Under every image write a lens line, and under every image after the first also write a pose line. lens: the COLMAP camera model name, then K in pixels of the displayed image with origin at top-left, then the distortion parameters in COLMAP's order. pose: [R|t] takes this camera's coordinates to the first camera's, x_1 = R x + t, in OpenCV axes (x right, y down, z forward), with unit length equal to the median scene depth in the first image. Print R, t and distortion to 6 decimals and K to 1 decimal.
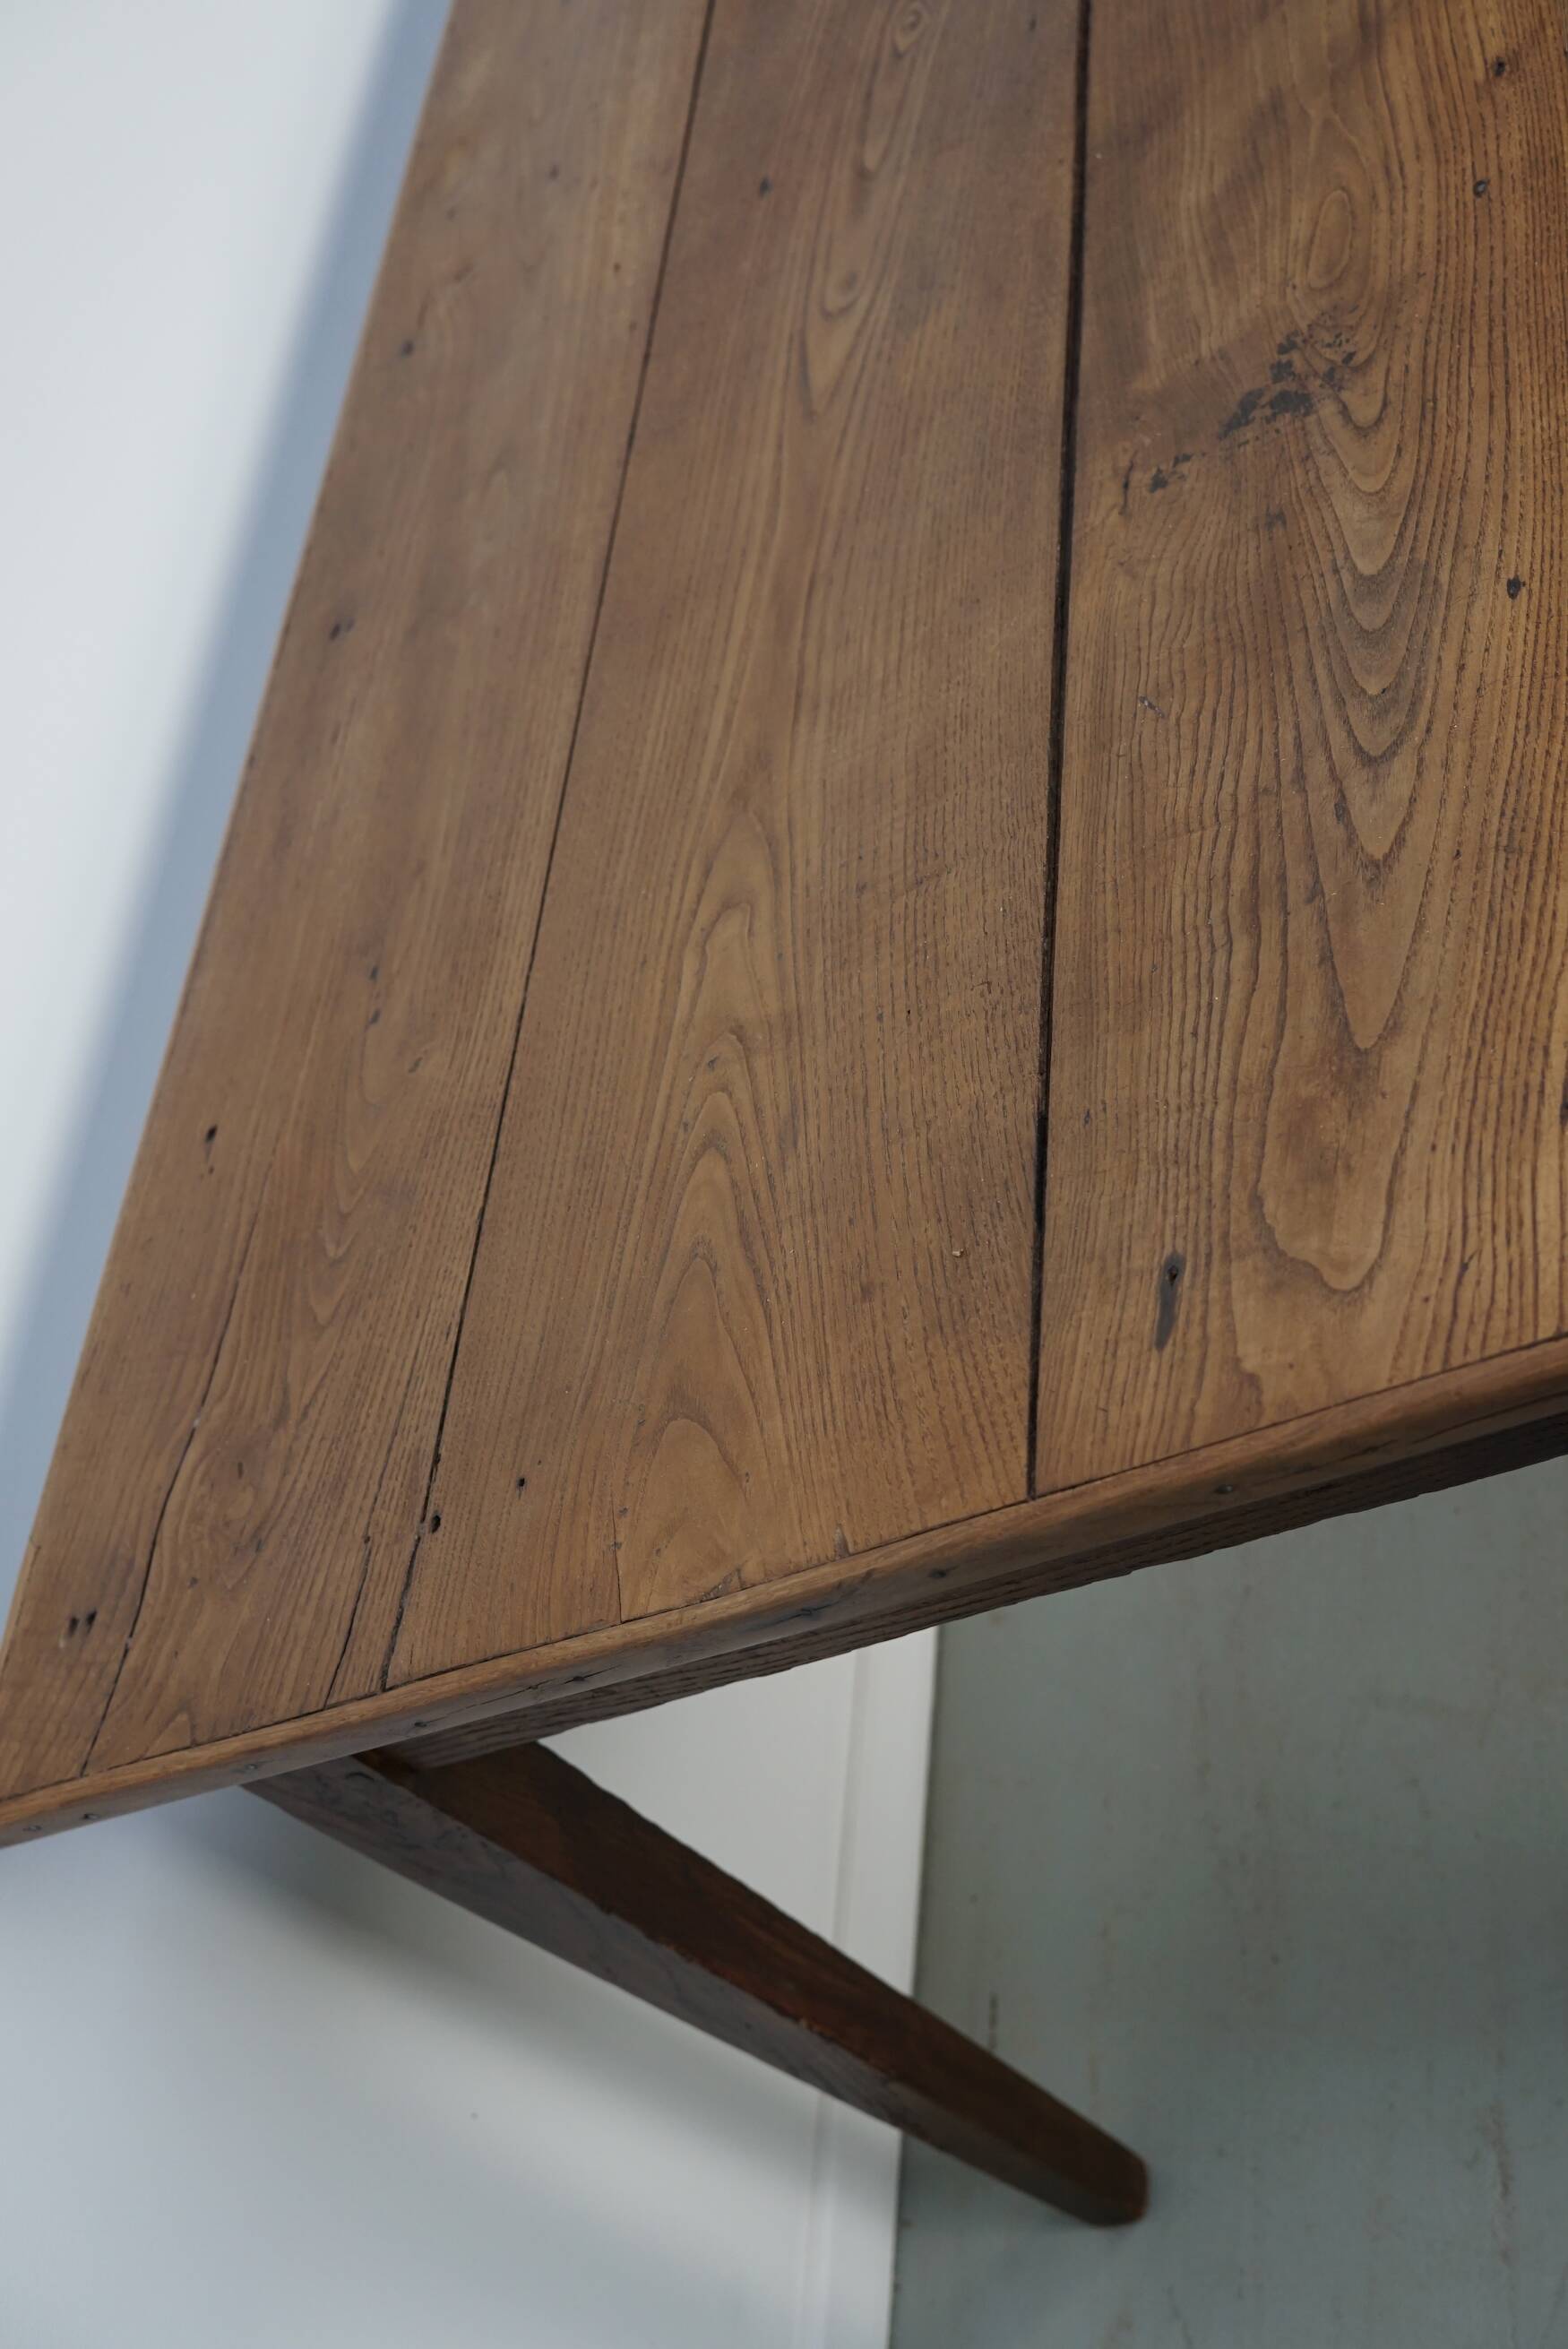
lens RADIAL K [[3051.1, 0, 784.0], [0, 3051.1, 1174.5], [0, 0, 1]] dist [-0.160234, 0.353296]
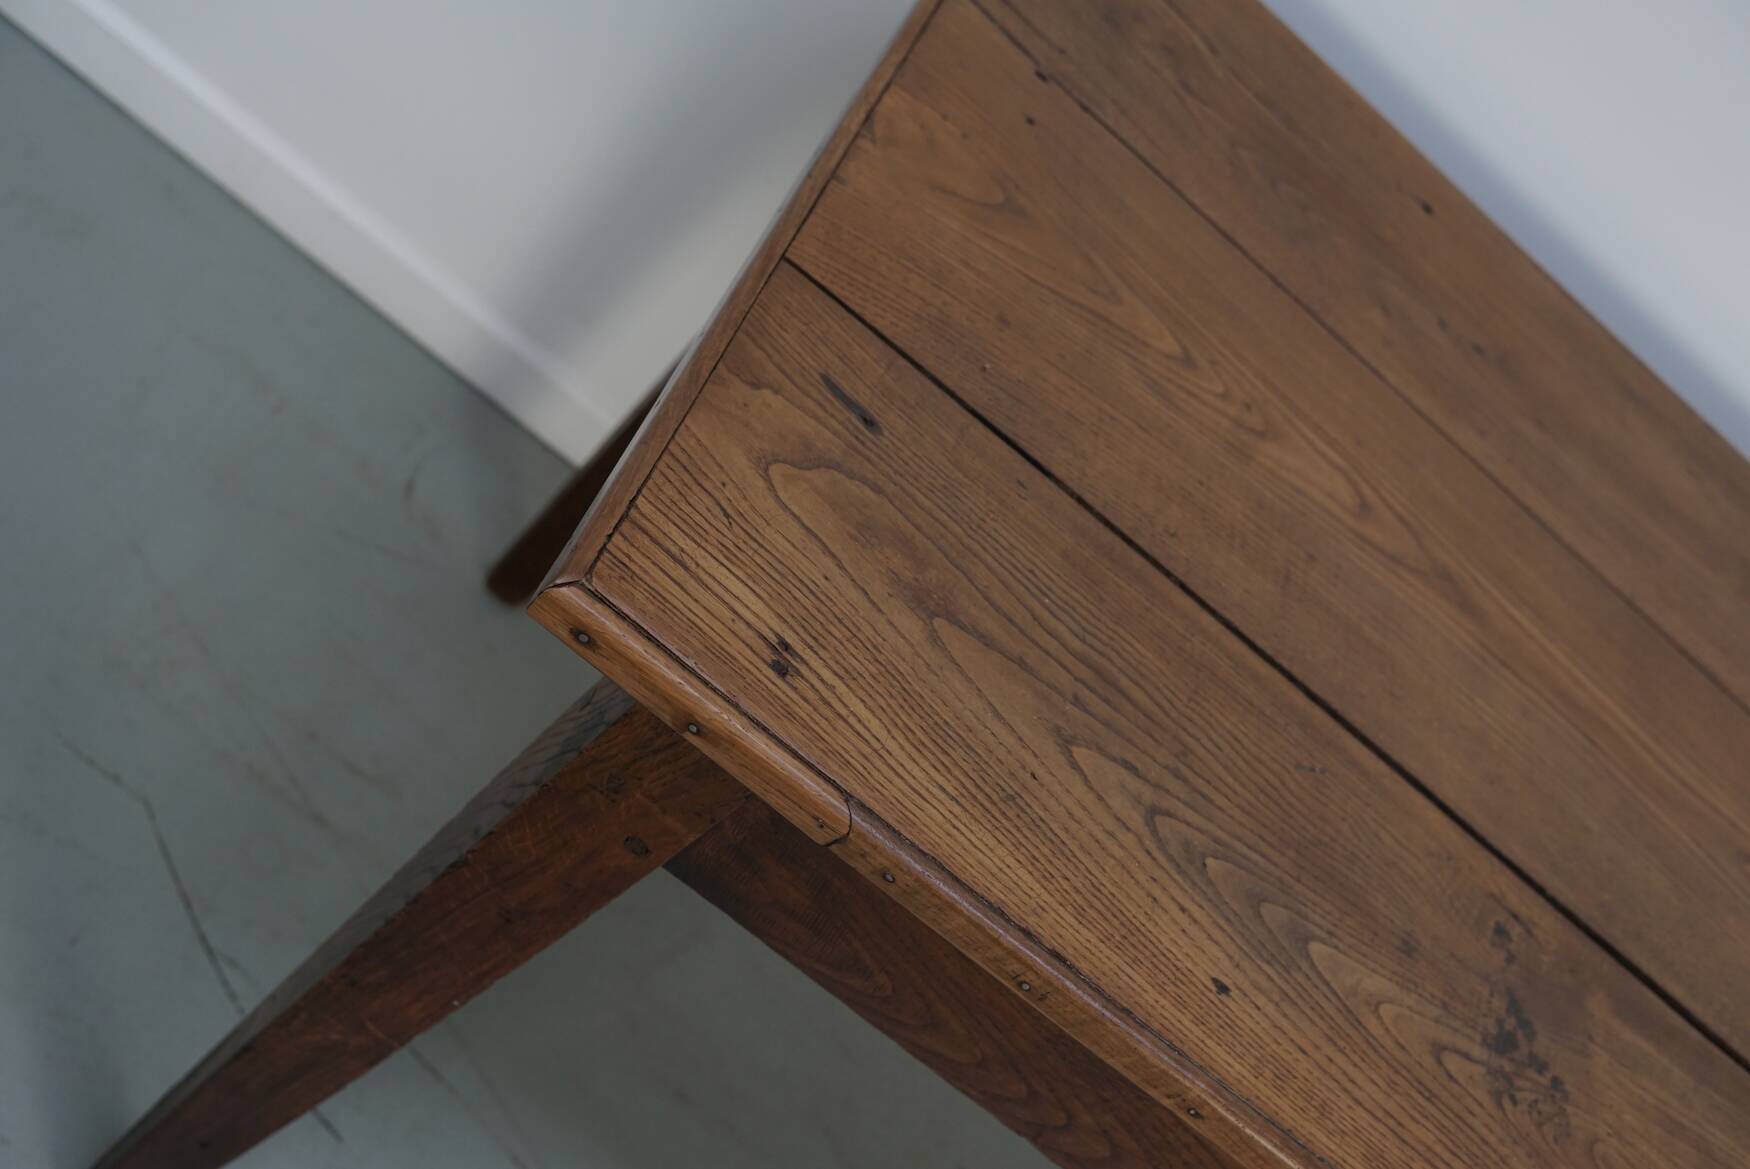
lens RADIAL K [[2273.4, 0, 875.0], [0, 2273.4, 584.5], [0, 0, 1]] dist [-0.160234, 0.353296]
pose [[-0.514311, 0.841867, -0.163535, 0.322795], [-0.818856, -0.425393, 0.385376, -0.356505], [0.254869, 0.332115, 0.908153, 0.103995]]
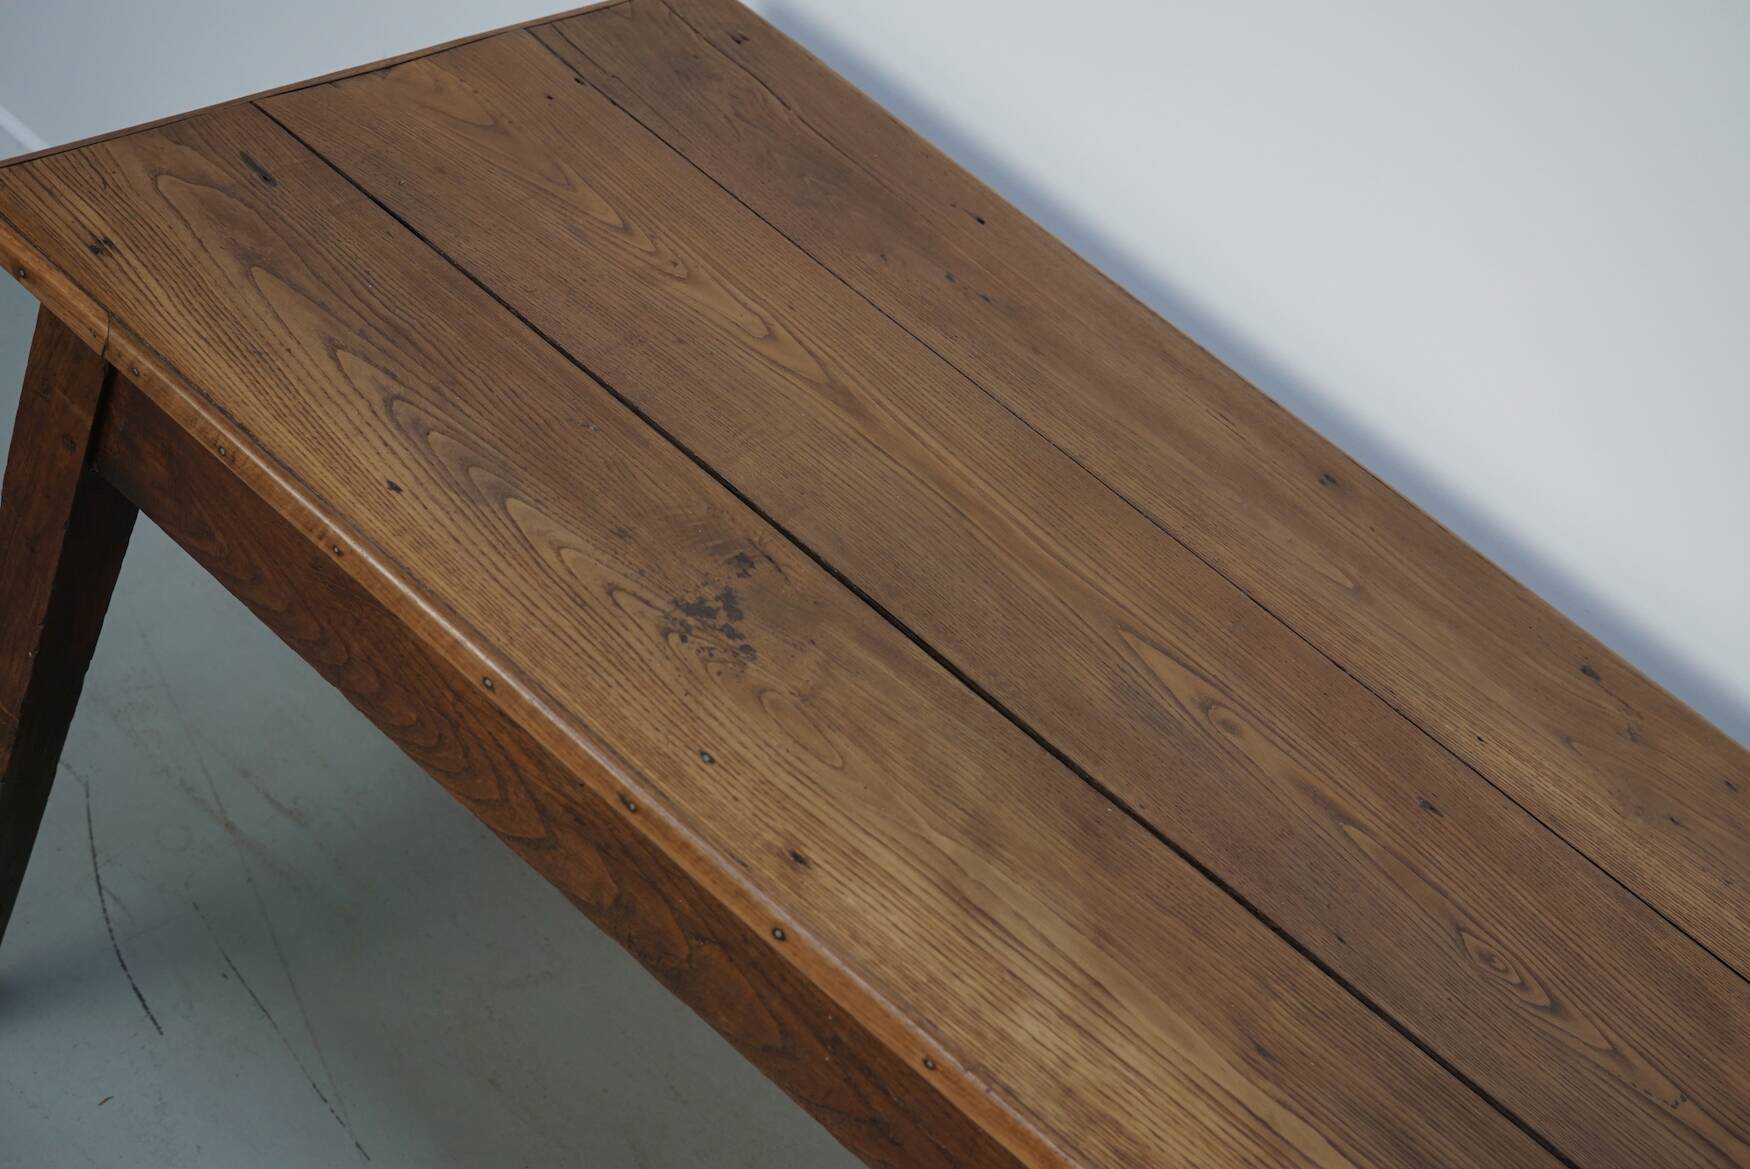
lens RADIAL K [[2273.4, 0, 875.0], [0, 2273.4, 584.5], [0, 0, 1]] dist [-0.160234, 0.353296]
pose [[-0.583717, 0.760293, -0.285007, 0.470491], [-0.650367, -0.227654, 0.724705, -1.228533], [0.486105, 0.608382, 0.627354, 0.405132]]
